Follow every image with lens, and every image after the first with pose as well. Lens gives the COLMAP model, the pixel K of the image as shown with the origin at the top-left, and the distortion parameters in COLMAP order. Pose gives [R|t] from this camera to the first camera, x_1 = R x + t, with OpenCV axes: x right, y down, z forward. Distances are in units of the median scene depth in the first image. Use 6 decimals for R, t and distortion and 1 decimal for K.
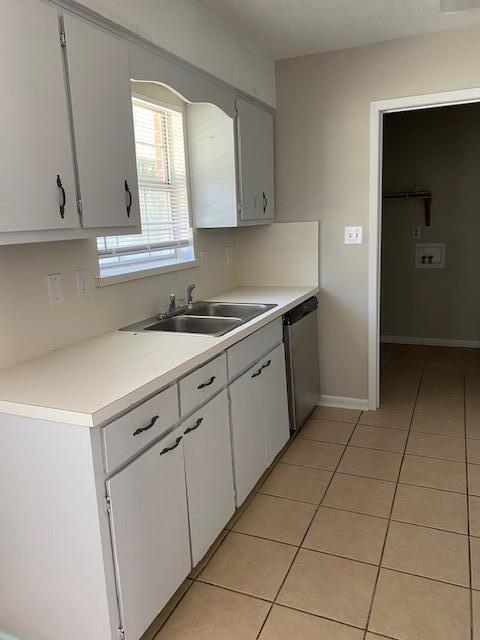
lens RADIAL K [[480.6, 0, 240.0], [0, 480.6, 320.0], [0, 0, 1]] dist [0.008339, -0.042161]
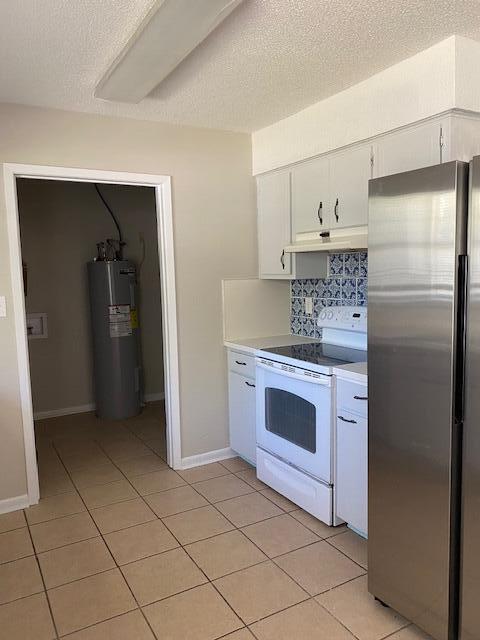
lens RADIAL K [[480.6, 0, 240.0], [0, 480.6, 320.0], [0, 0, 1]] dist [0.008339, -0.042161]
pose [[0.601369, -0.055793, 0.797021, -0.182316], [0.174595, 0.982626, -0.062950, -0.020857], [-0.779662, 0.177013, 0.600662, 0.139164]]
